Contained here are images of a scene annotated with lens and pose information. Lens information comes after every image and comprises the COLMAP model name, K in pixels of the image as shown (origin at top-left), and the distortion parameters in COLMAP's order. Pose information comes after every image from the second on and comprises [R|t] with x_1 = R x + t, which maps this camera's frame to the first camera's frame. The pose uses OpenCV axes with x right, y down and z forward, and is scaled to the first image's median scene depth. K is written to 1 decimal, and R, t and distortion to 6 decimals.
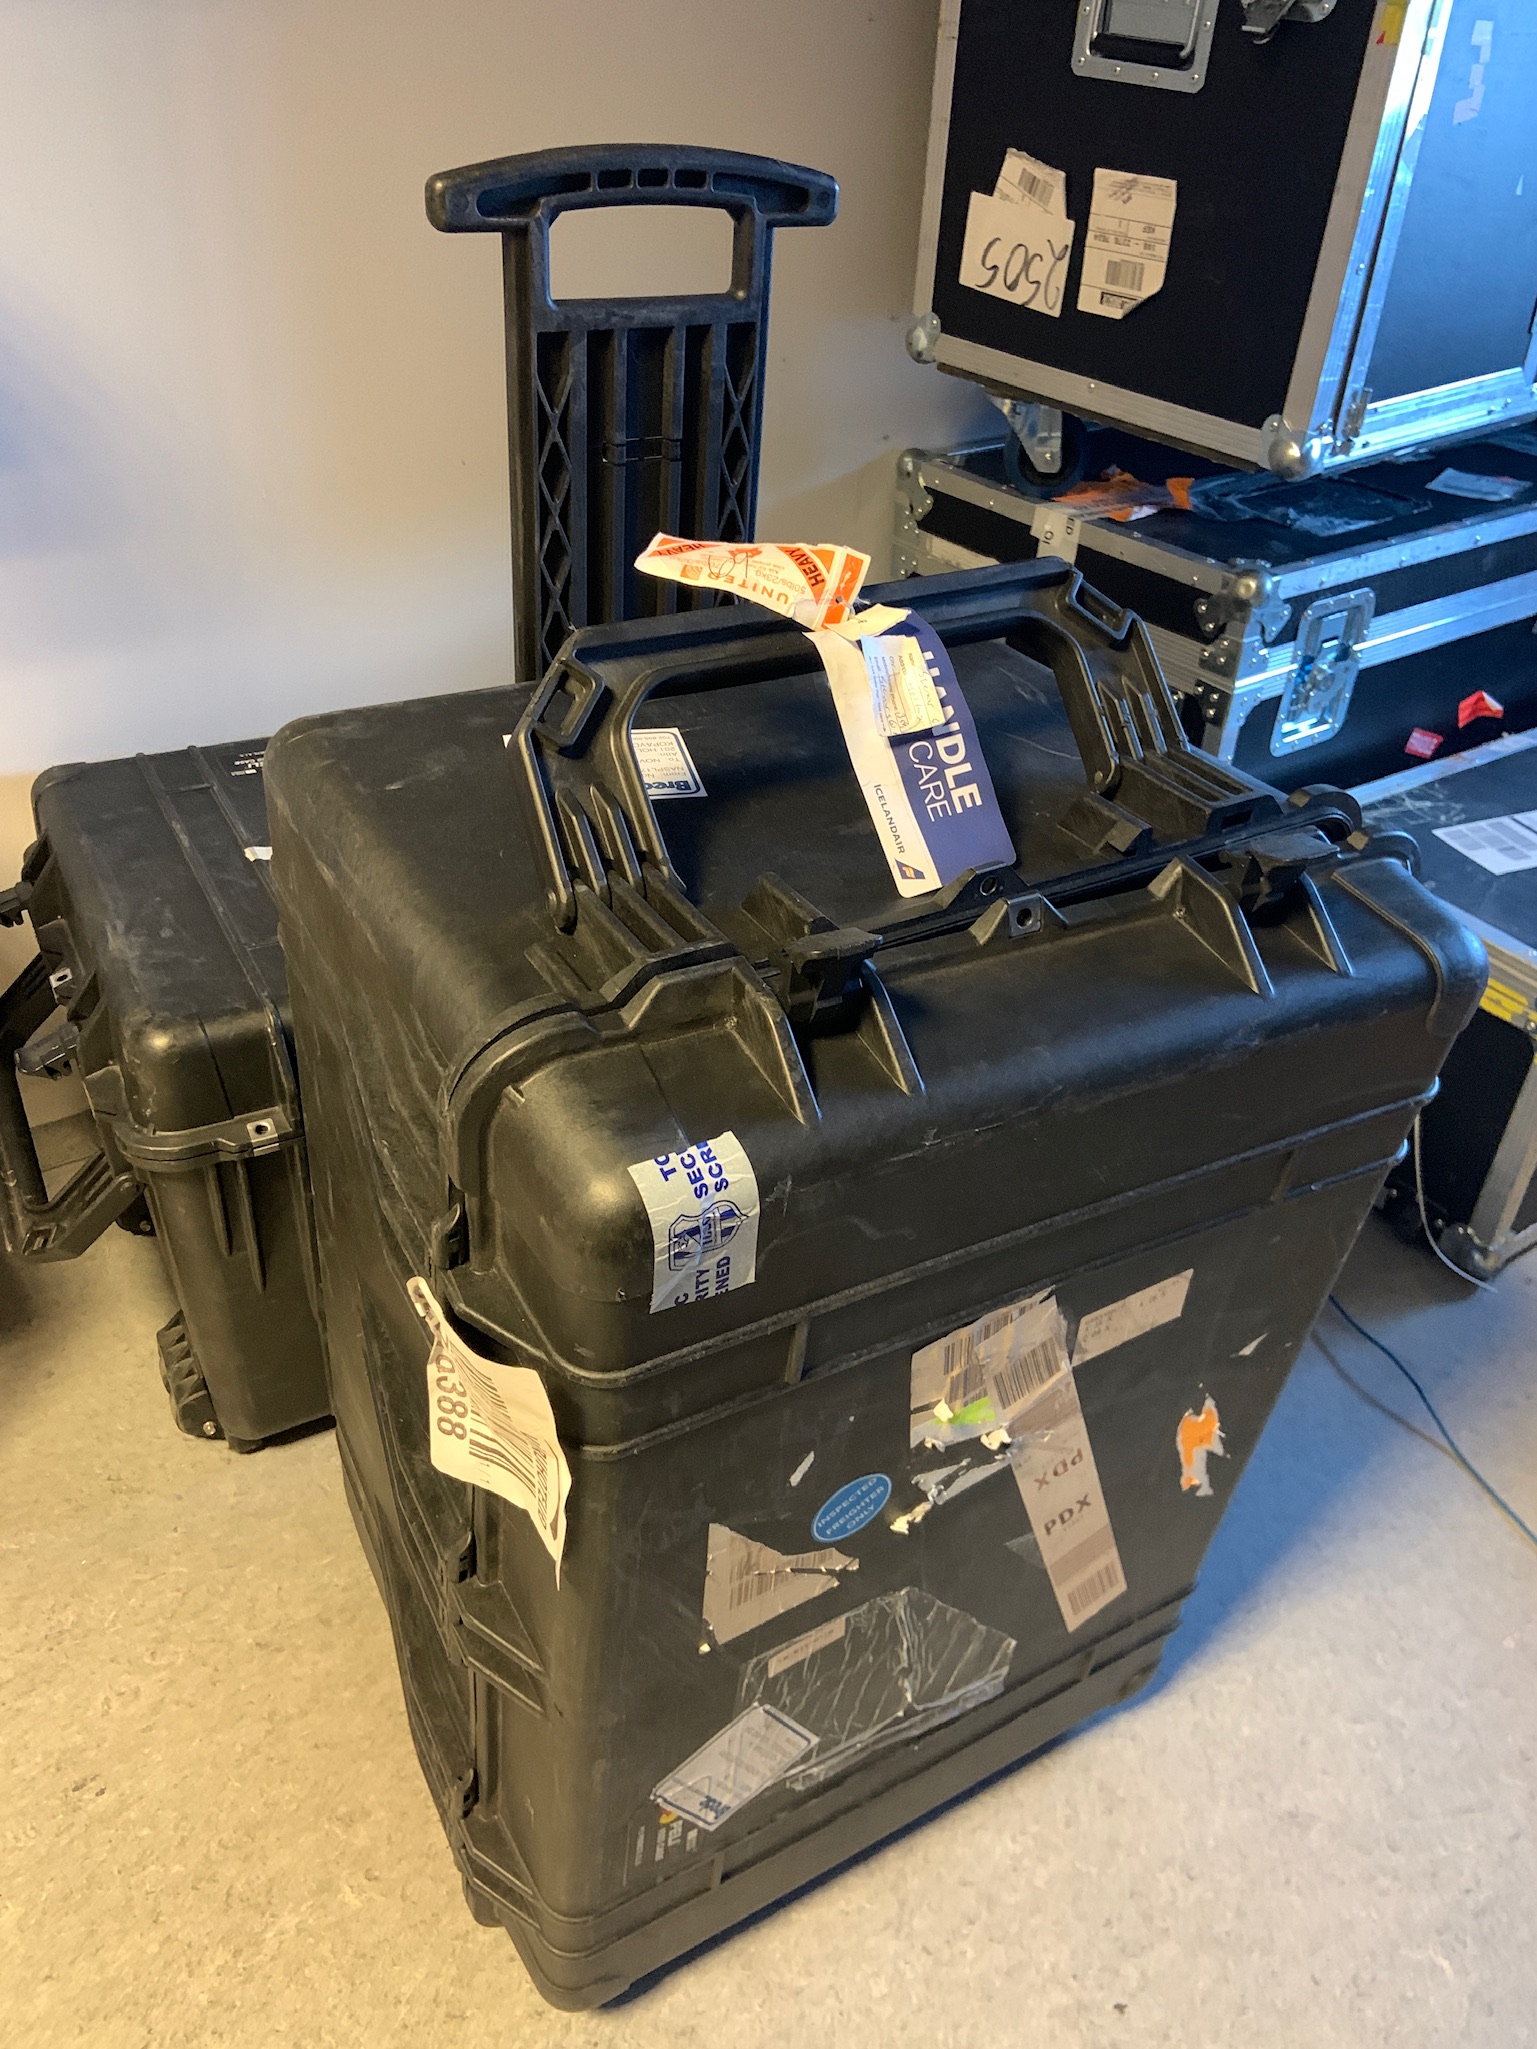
lens RADIAL K [[1545.1, 0, 769.9], [0, 1545.1, 1037.4], [0, 0, 1]] dist [0.044674, -0.068927]
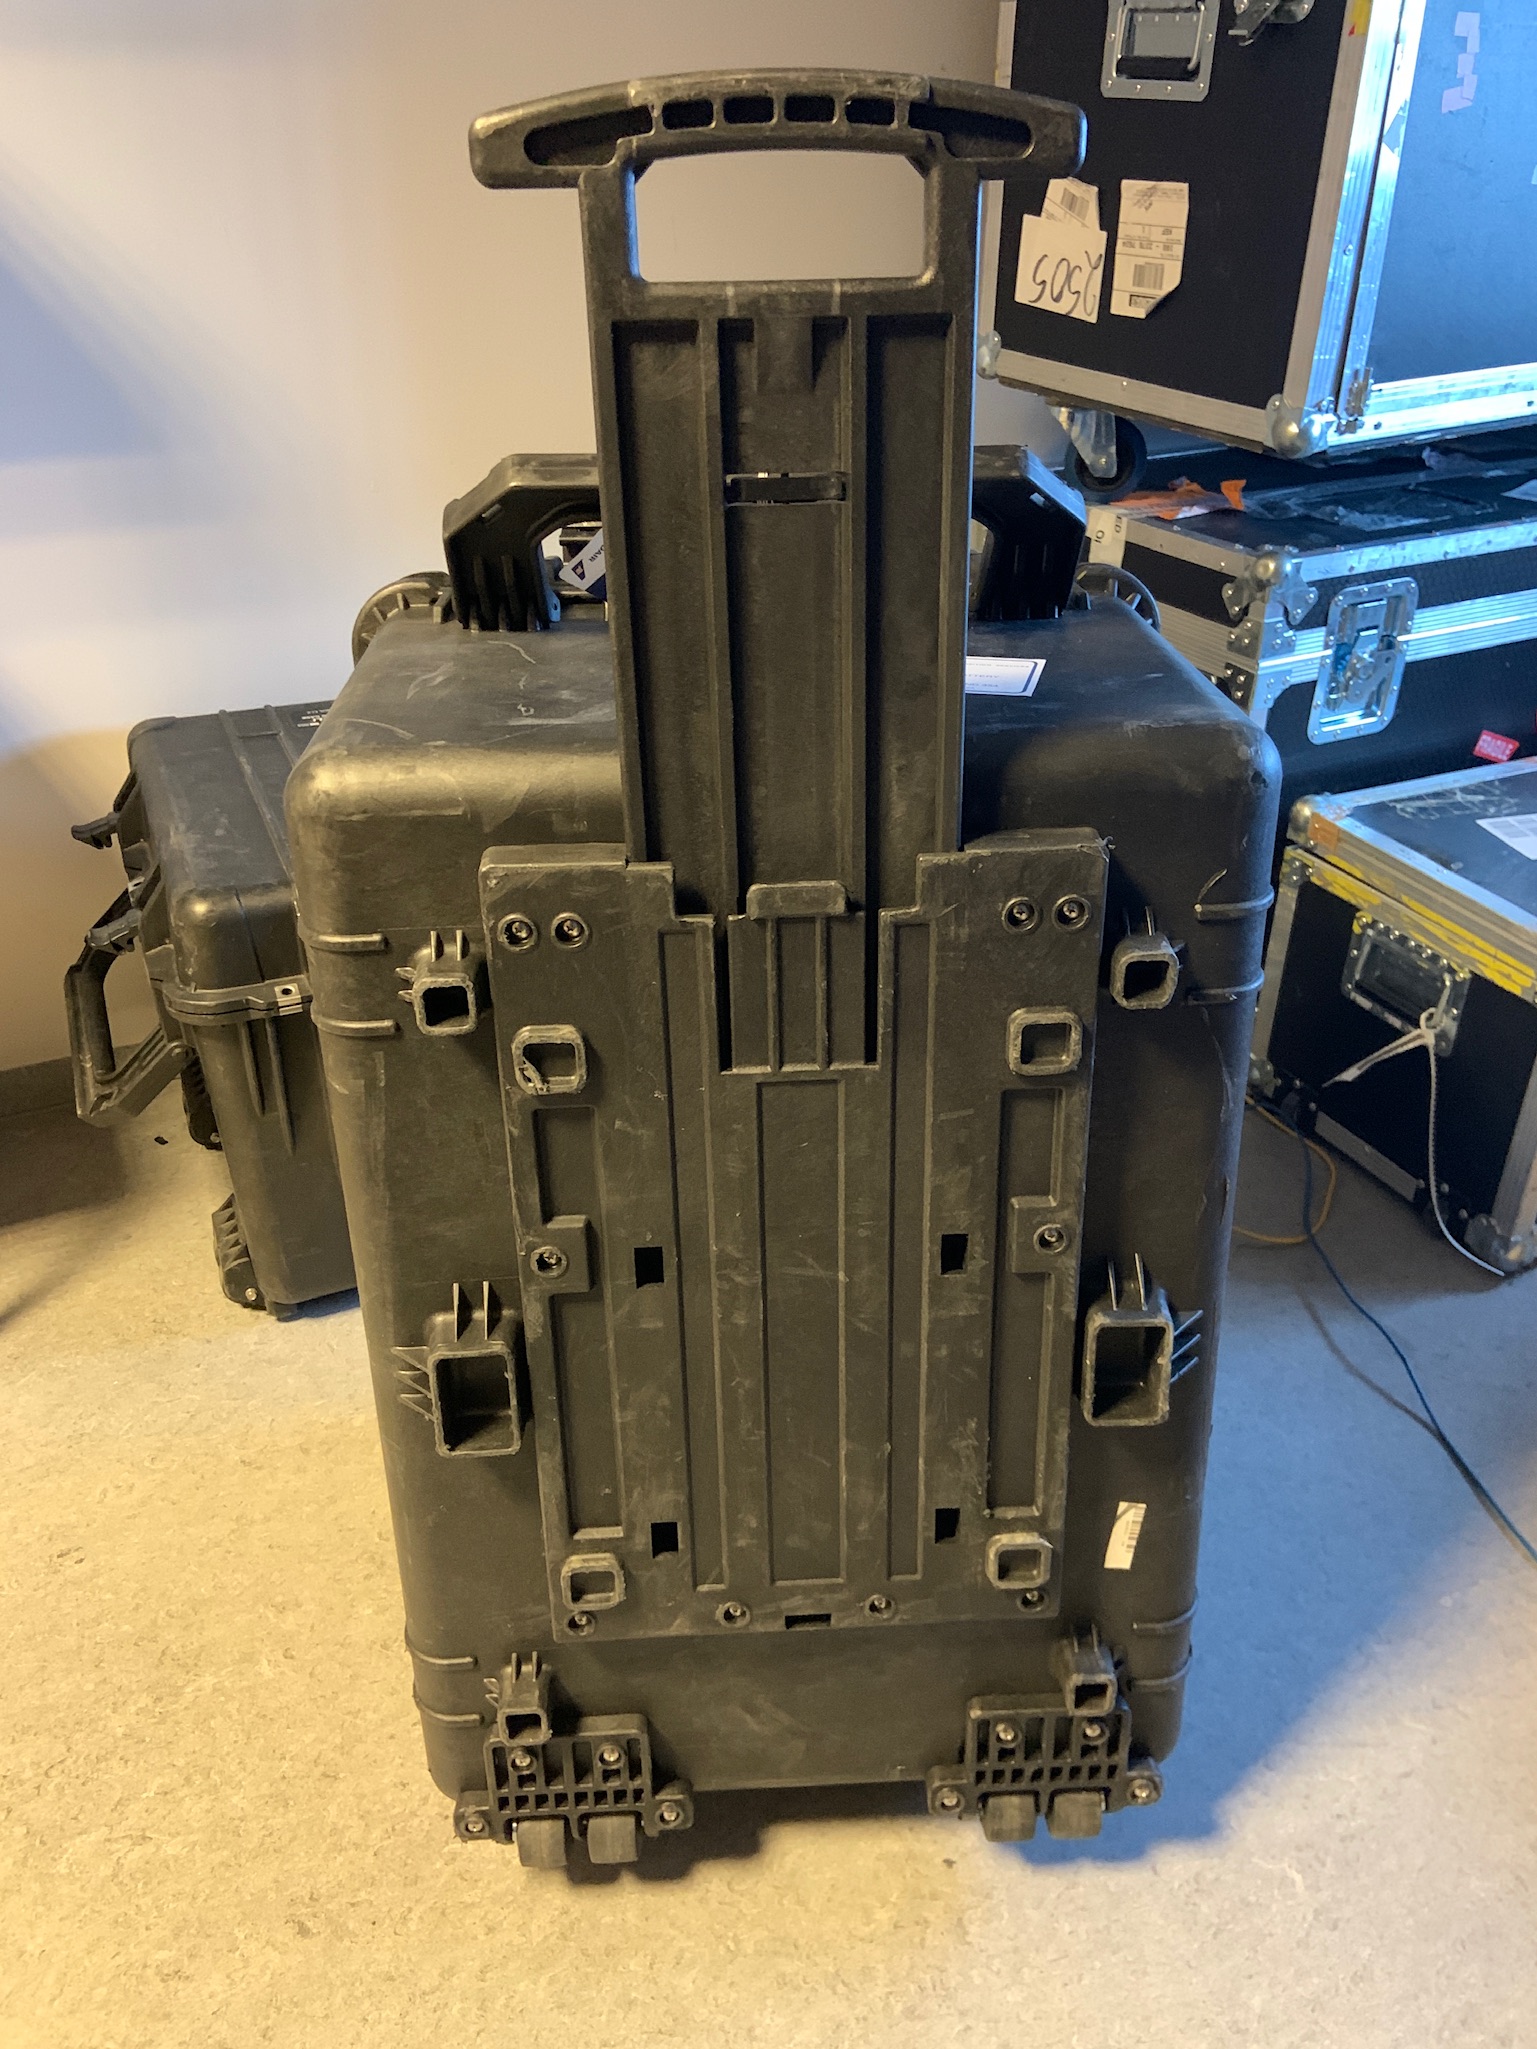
lens RADIAL K [[1551.5, 0, 768.5], [0, 1551.5, 1024.5], [0, 0, 1]] dist [0.075594, -0.093468]
pose [[0.983195, 0.053834, -0.174439, 0.195261], [-0.069036, 0.994215, -0.082287, 0.131420], [0.169000, 0.092947, 0.981224, -0.056369]]
